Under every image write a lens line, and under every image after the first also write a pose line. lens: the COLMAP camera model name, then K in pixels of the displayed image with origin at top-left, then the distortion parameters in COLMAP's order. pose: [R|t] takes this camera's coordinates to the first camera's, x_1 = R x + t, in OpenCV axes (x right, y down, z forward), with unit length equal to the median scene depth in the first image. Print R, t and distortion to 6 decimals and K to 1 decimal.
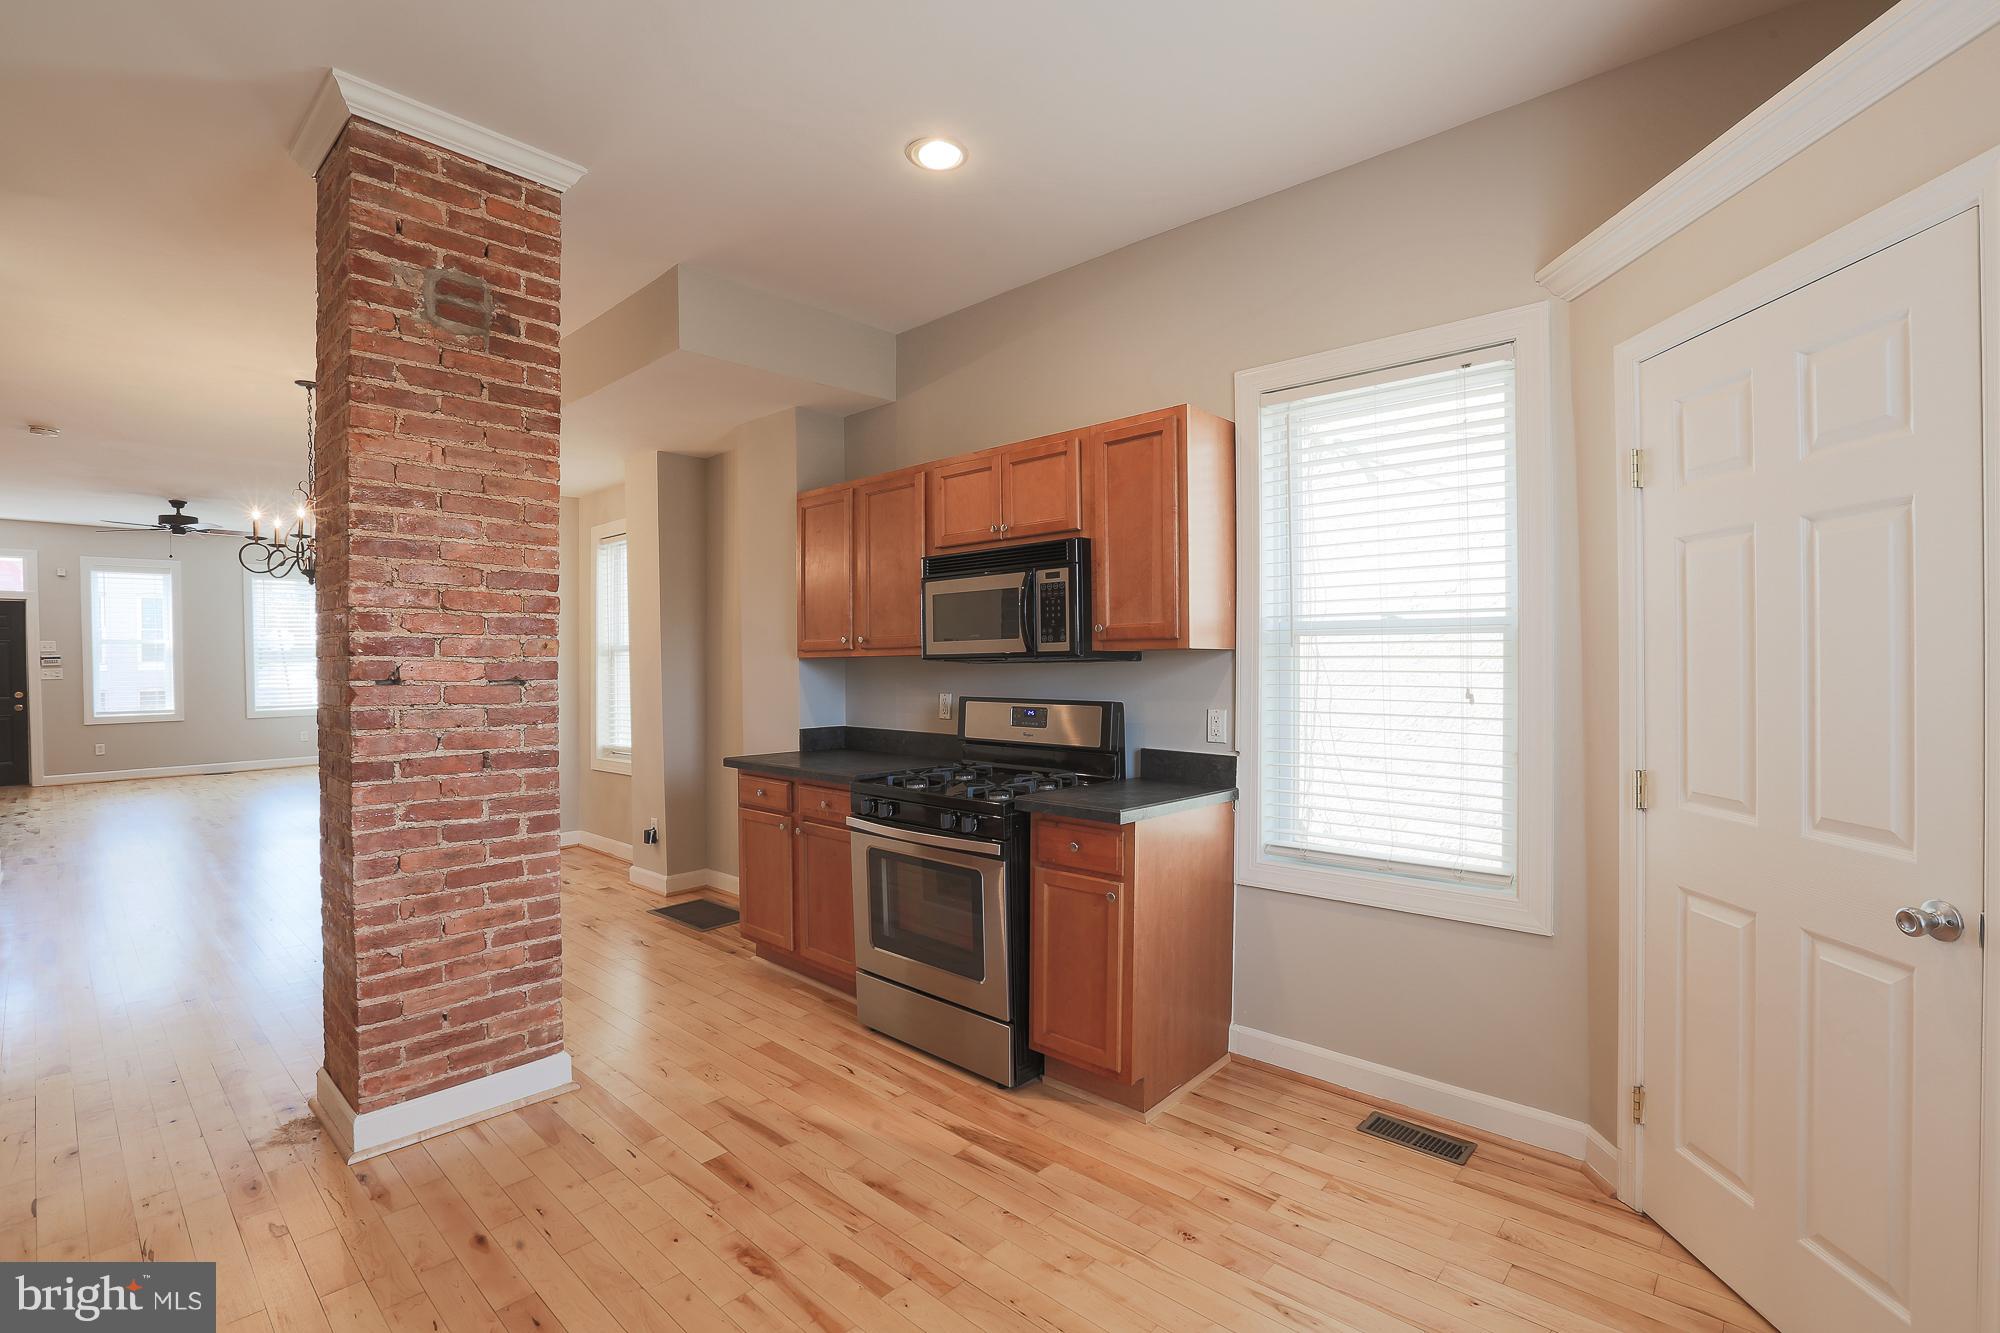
lens RADIAL K [[942.1, 0, 960.6], [0, 942.1, 661.3], [0, 0, 1]] dist [-0.048669, 0.013581]
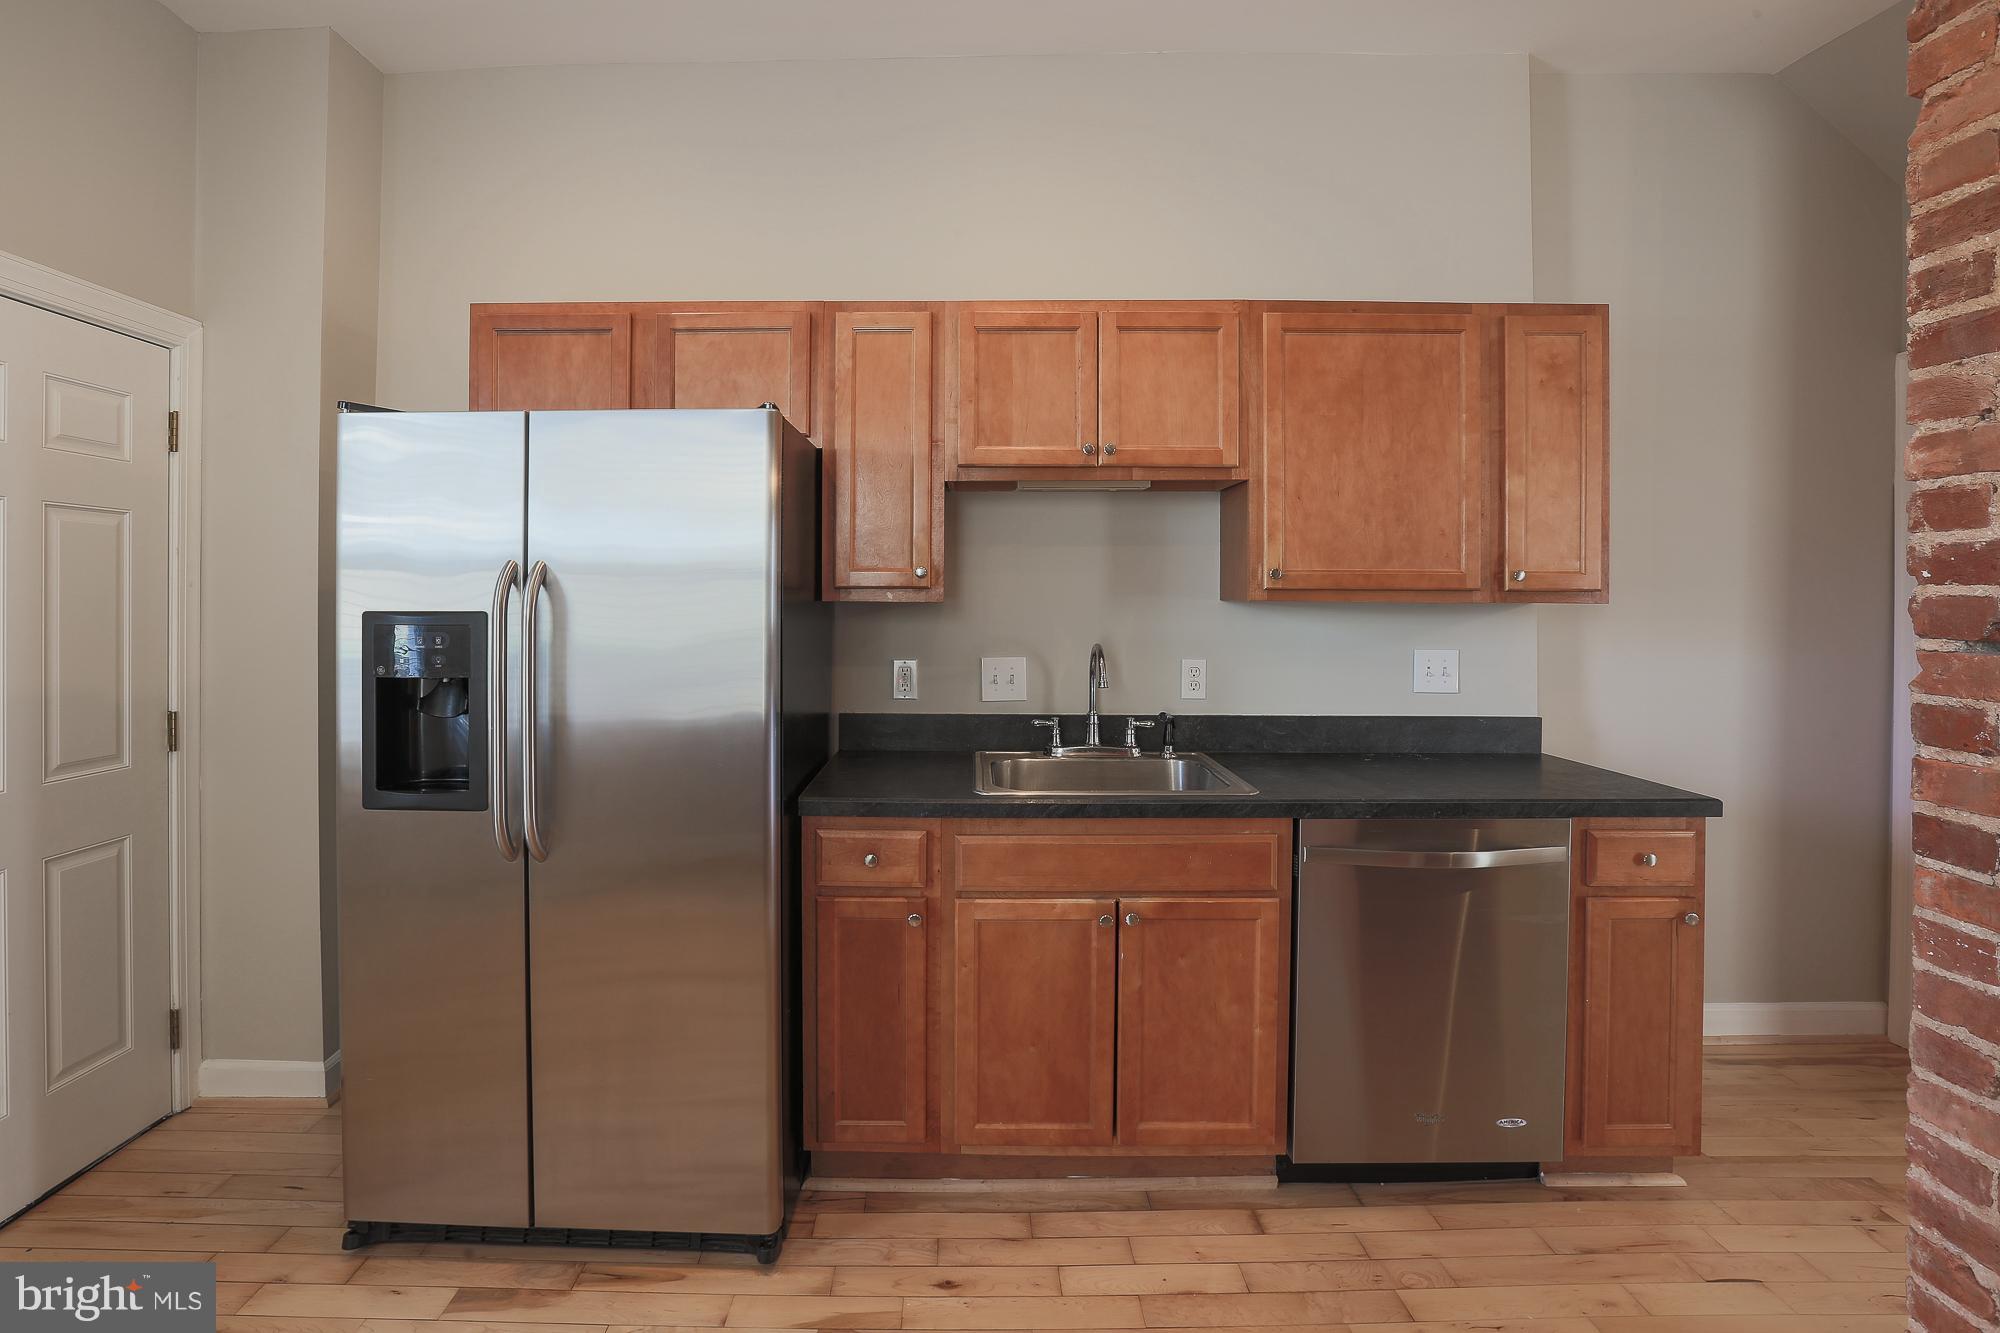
lens RADIAL K [[942.1, 0, 914.1], [0, 942.1, 597.2], [0, 0, 1]] dist [-0.048669, 0.013581]
pose [[-0.717686, 0.007957, -0.696321, 0.027899], [0.002301, 0.999956, 0.009056, -0.004770], [0.696363, 0.004897, -0.717673, 0.889465]]
